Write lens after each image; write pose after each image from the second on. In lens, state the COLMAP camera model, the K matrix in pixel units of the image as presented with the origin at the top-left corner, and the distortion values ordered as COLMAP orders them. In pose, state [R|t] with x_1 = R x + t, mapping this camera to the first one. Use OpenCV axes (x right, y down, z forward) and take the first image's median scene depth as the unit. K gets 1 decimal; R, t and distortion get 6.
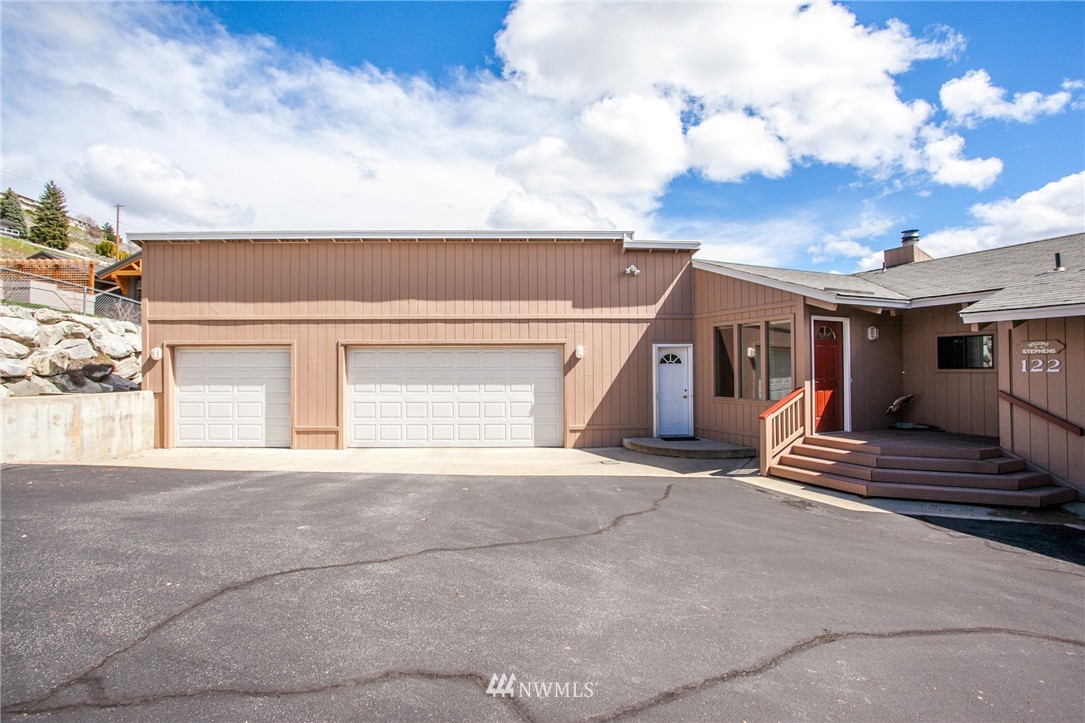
lens RADIAL K [[525.3, 0, 540.9], [0, 525.3, 356.5], [0, 0, 1]] dist [-0.050528, 0.020195]
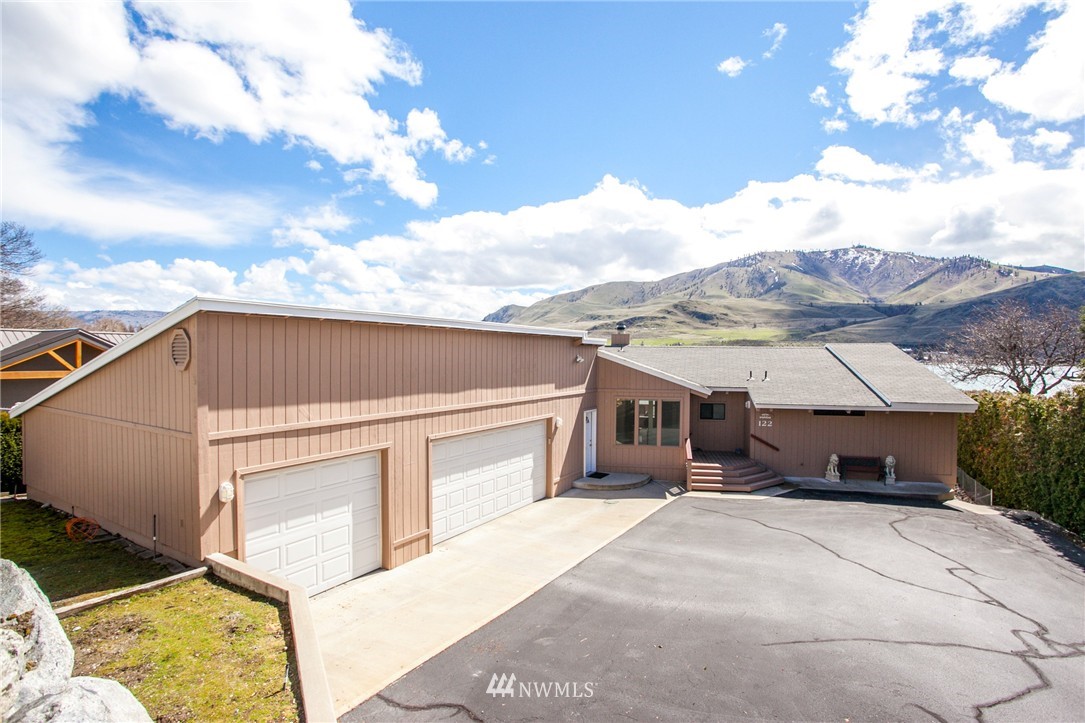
lens RADIAL K [[545.1, 0, 582.1], [0, 545.1, 365.2], [0, 0, 1]] dist [-0.001963, 0.000363]
pose [[0.507663, -0.004692, 0.861543, -1.042485], [-0.027935, 0.999370, 0.021903, -0.178810], [-0.861103, -0.035187, 0.507212, 0.268800]]
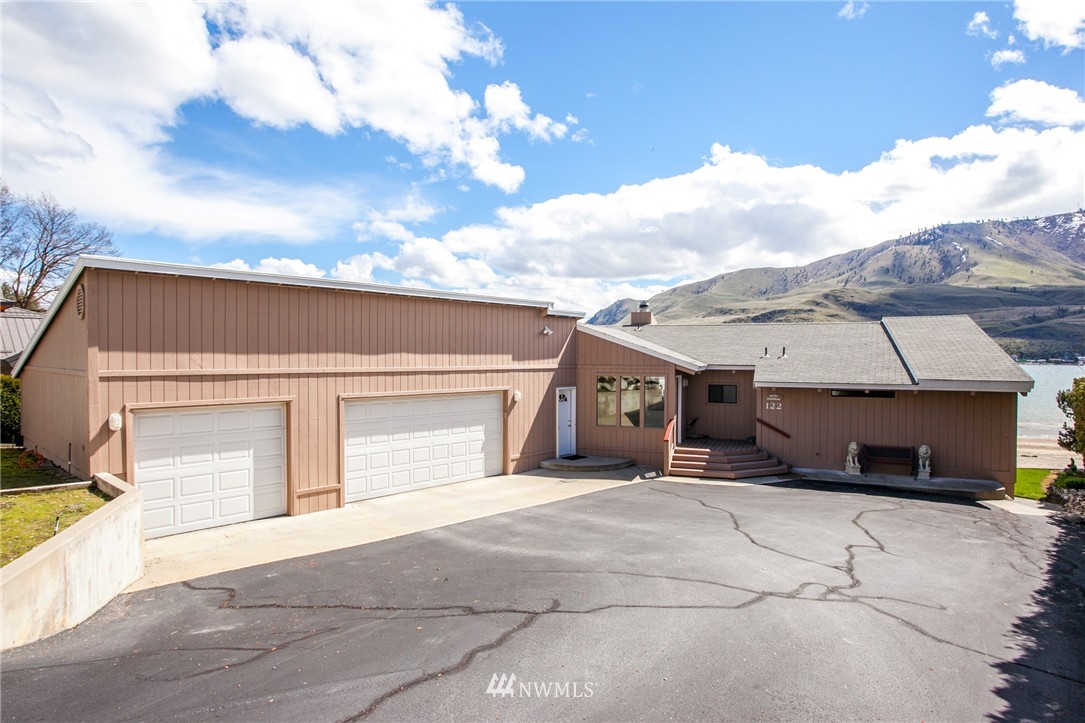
lens RADIAL K [[630.4, 0, 574.5], [0, 630.4, 358.5], [0, 0, 1]] dist [-0.000289, 0.001221]
pose [[0.679552, 0.006761, 0.733596, -0.913608], [-0.021337, 0.999717, 0.010552, -0.114608], [-0.733317, -0.022824, 0.679504, -0.105801]]
